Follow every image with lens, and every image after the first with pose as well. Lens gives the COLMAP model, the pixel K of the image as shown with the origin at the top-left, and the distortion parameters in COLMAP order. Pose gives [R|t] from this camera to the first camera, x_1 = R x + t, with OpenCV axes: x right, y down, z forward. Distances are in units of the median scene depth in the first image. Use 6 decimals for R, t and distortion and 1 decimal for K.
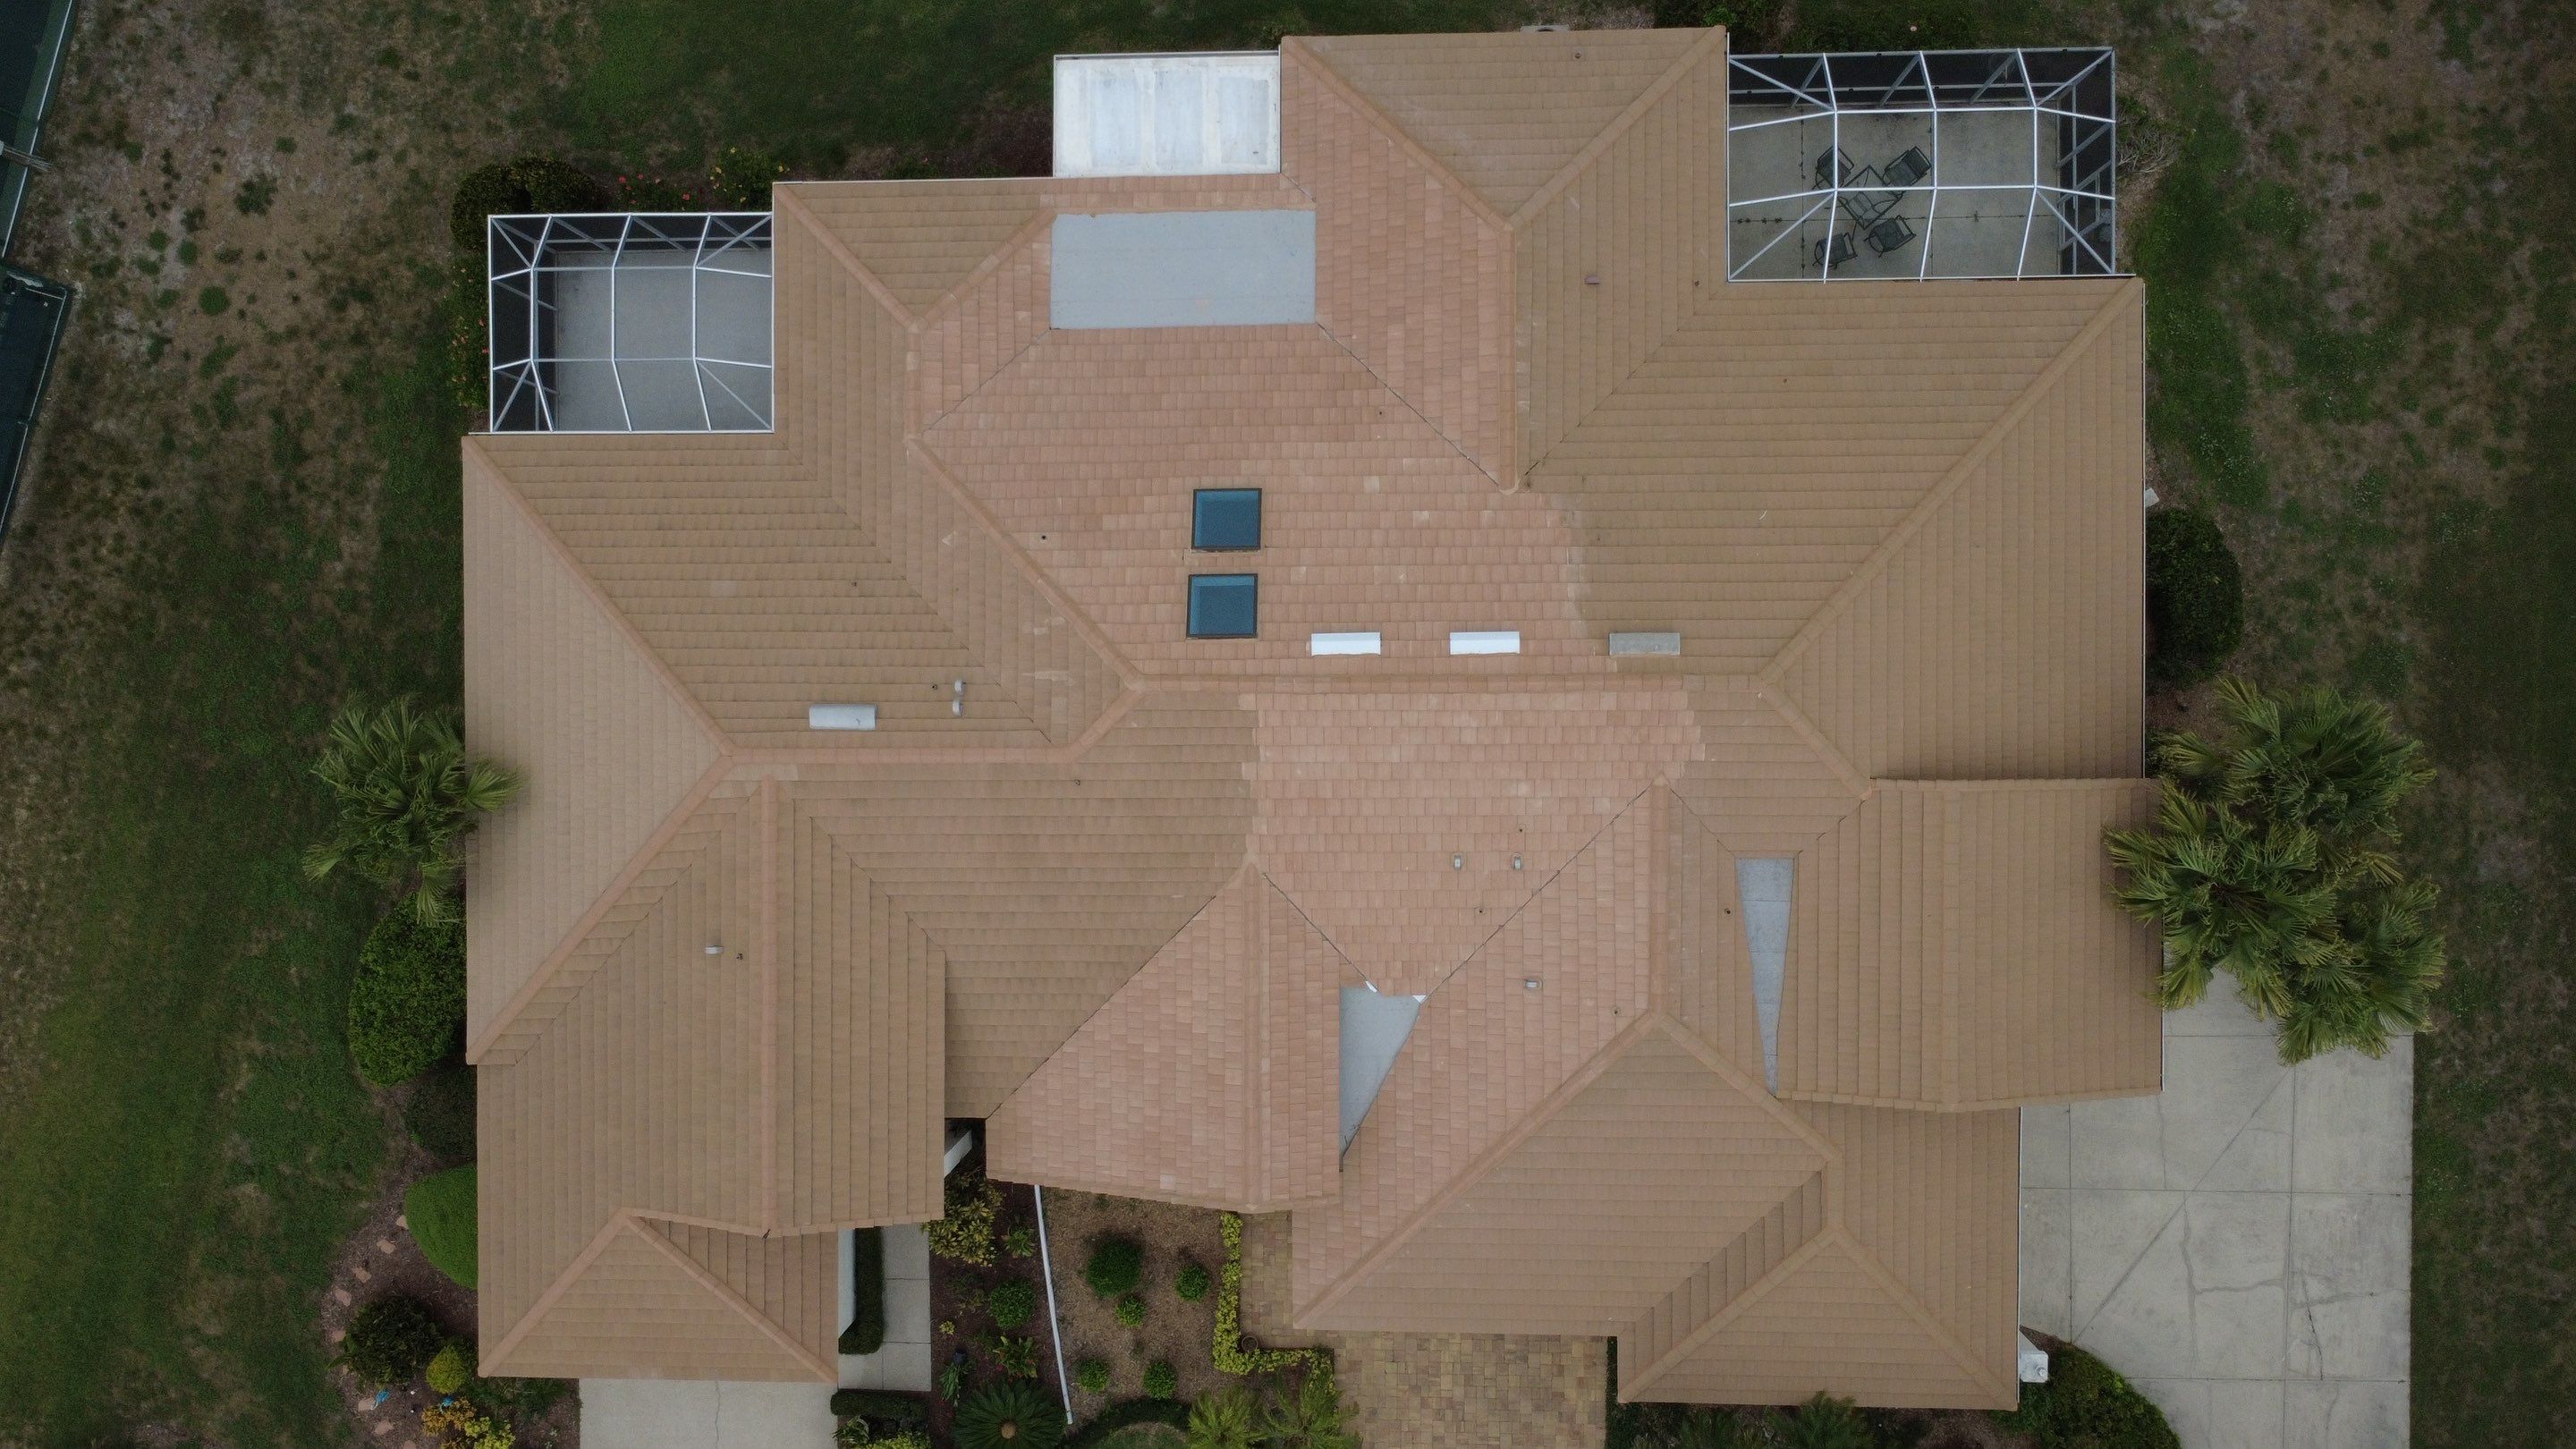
lens RADIAL K [[1873.2, 0, 1282.6], [0, 1873.2, 720.6], [0, 0, 1]] dist [-0.007604, 0.011454]
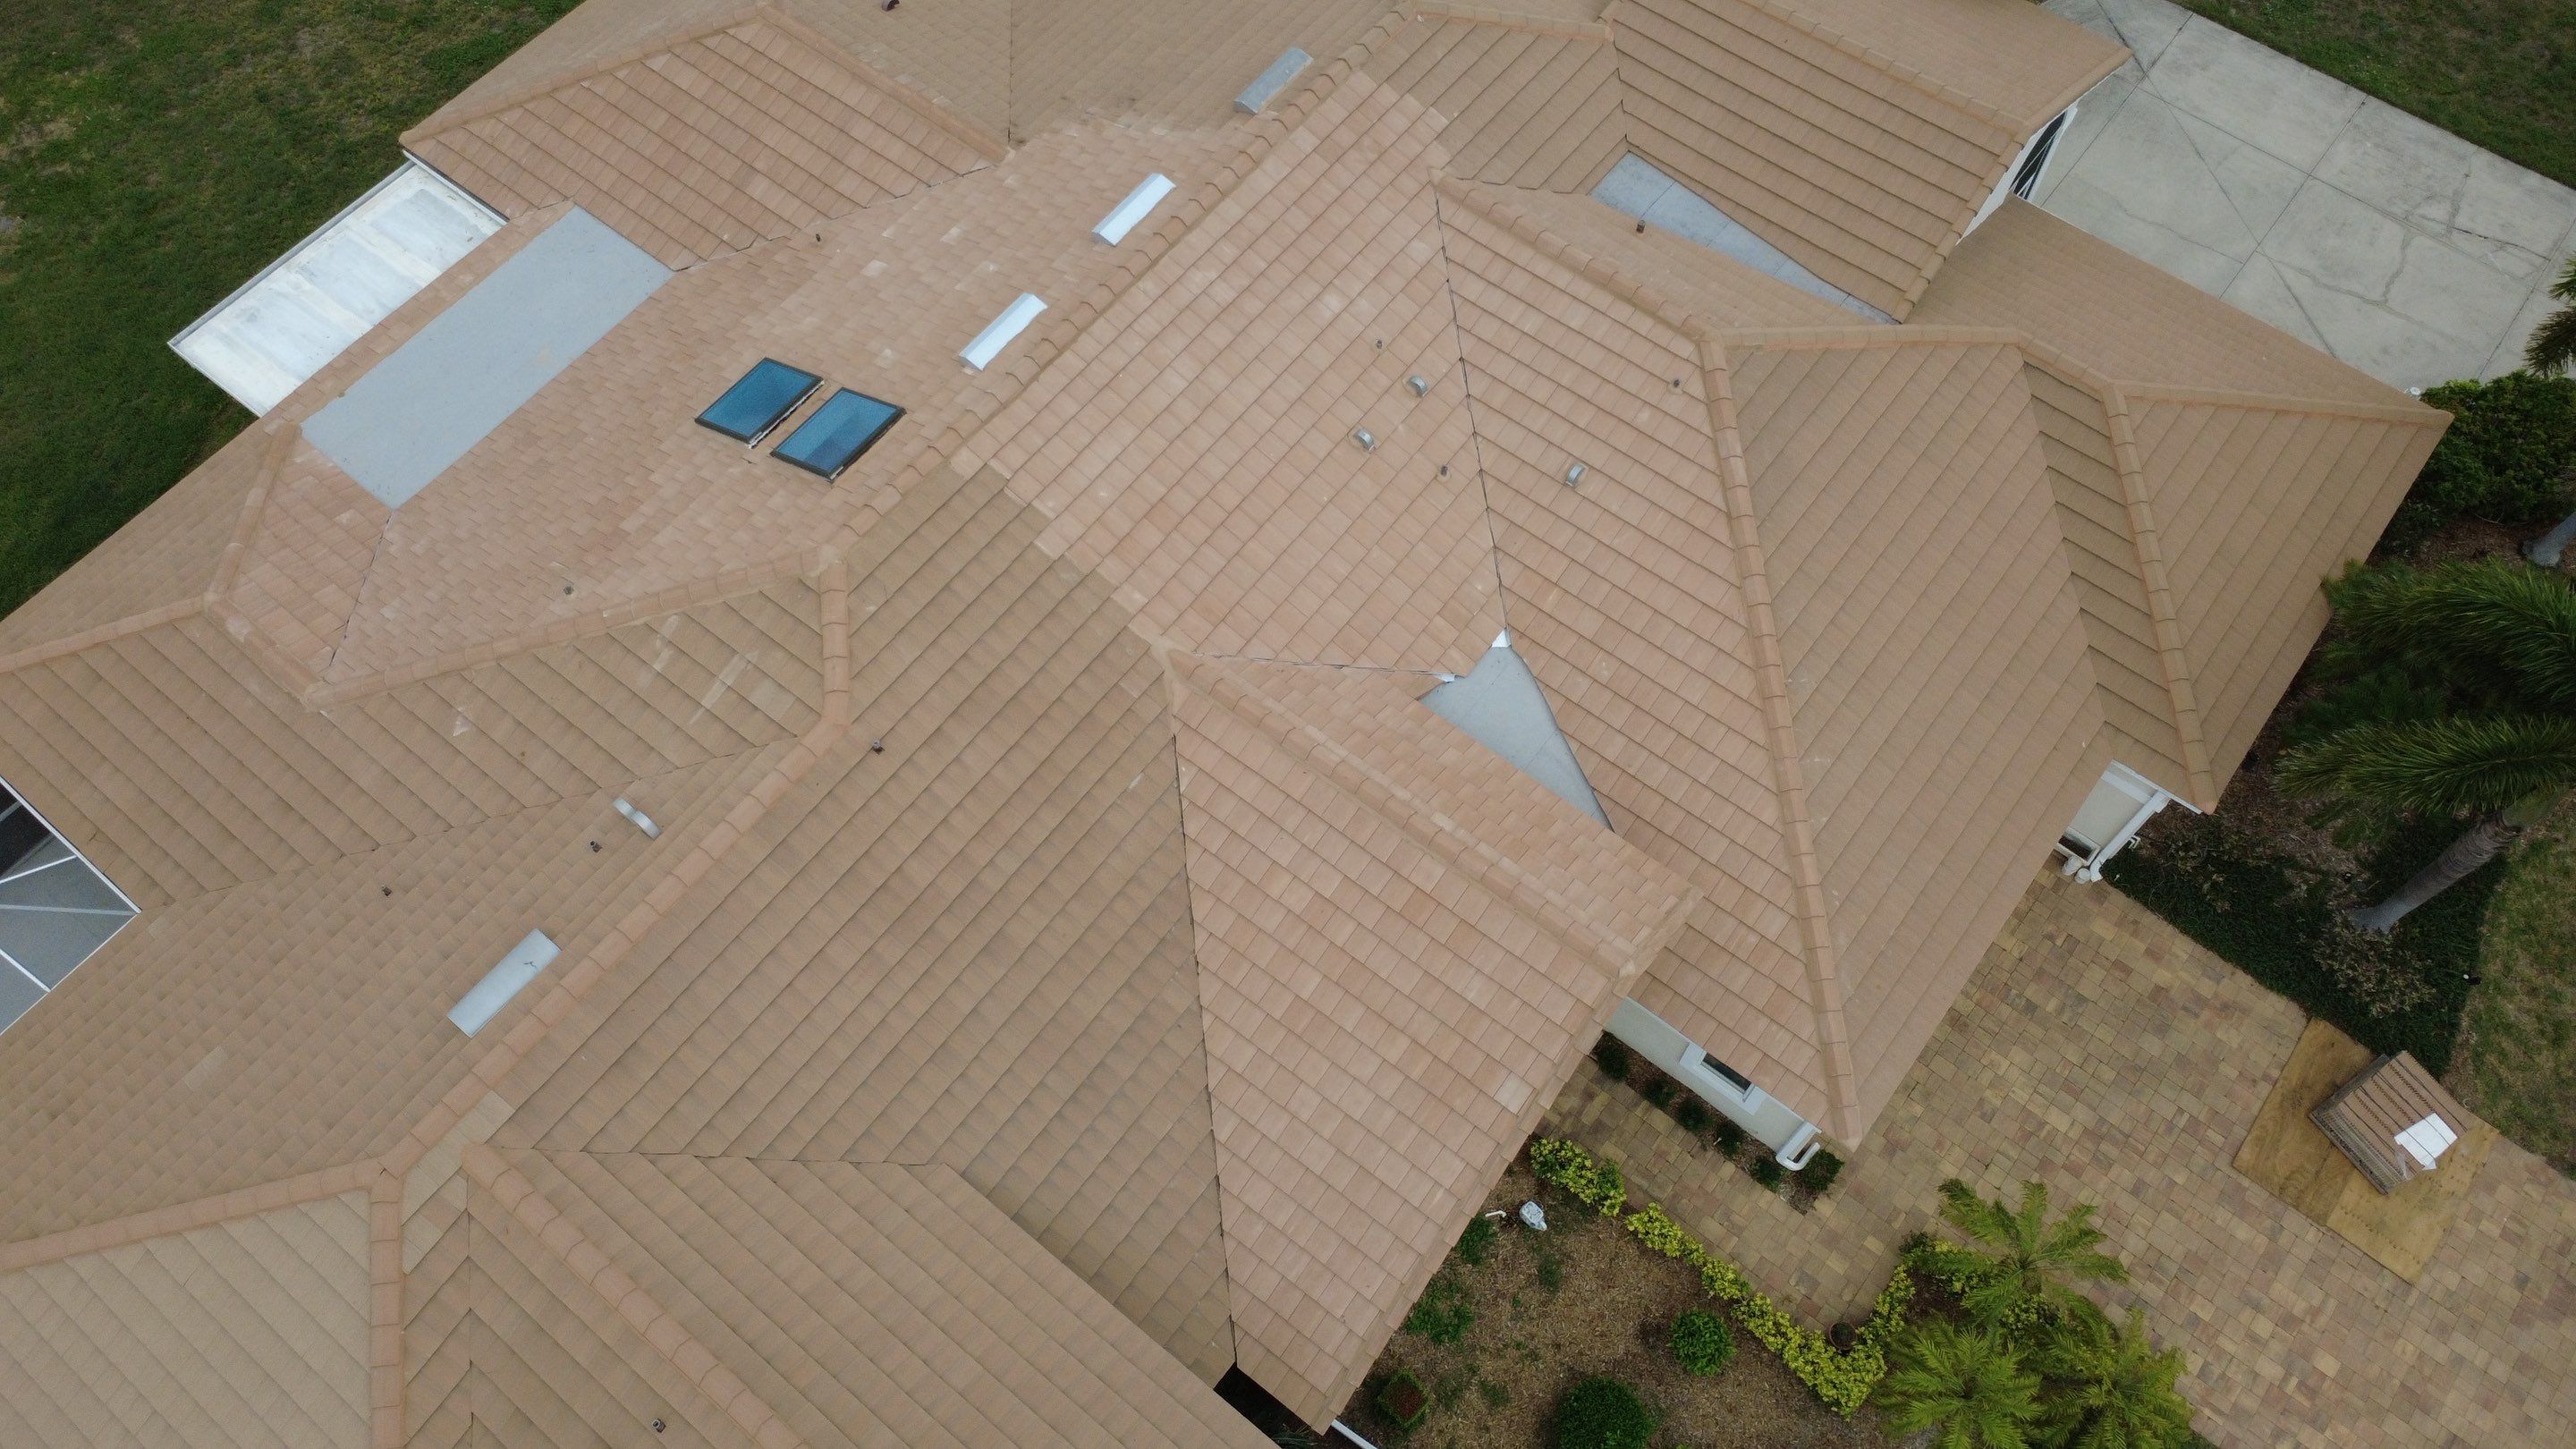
lens RADIAL K [[1873.2, 0, 1281.1], [0, 1873.2, 723.6], [0, 0, 1]] dist [-0.007604, 0.011454]
pose [[0.620612, -0.668003, 0.410626, -0.256533], [0.784030, 0.536499, -0.312195, 0.301716], [-0.011753, 0.515695, 0.856692, 0.450993]]
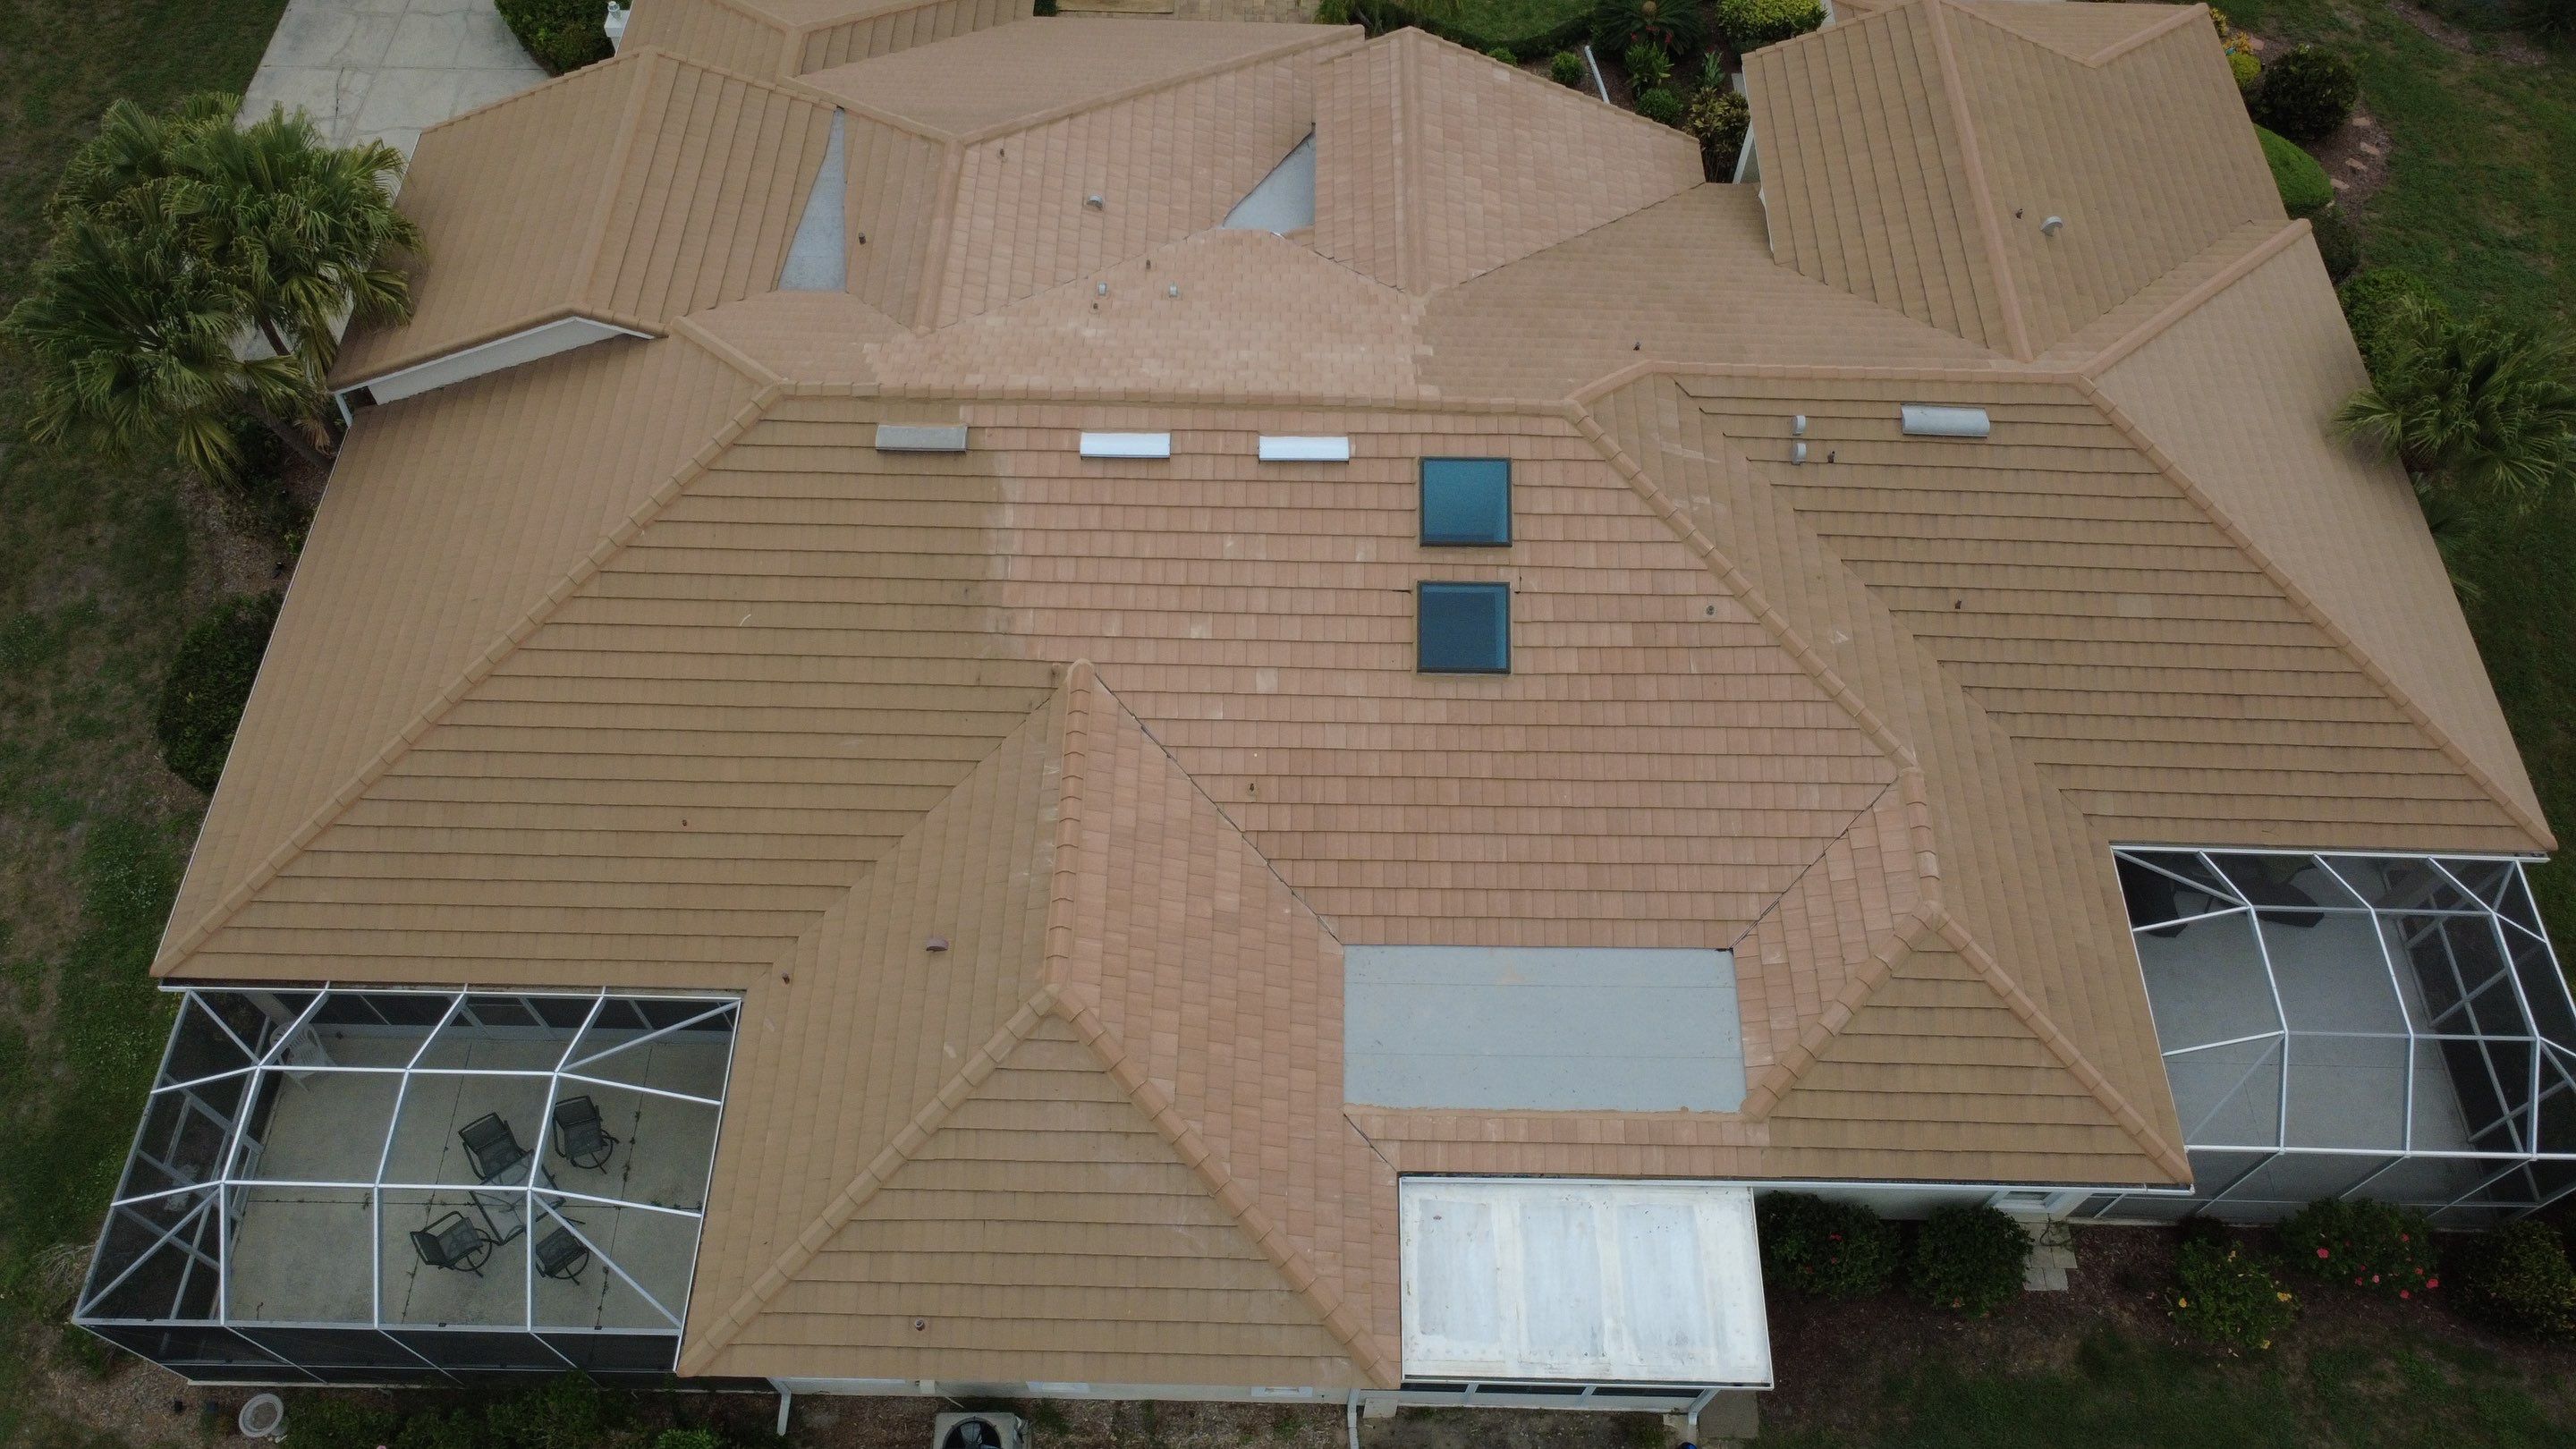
lens RADIAL K [[1873.2, 0, 1286.6], [0, 1873.2, 724.9], [0, 0, 1]] dist [-0.007604, 0.011454]
pose [[-0.999075, 0.009697, 0.041888, 0.008792], [0.013659, -0.852190, 0.523054, -0.501039], [0.040768, 0.523142, 0.851270, 0.369209]]
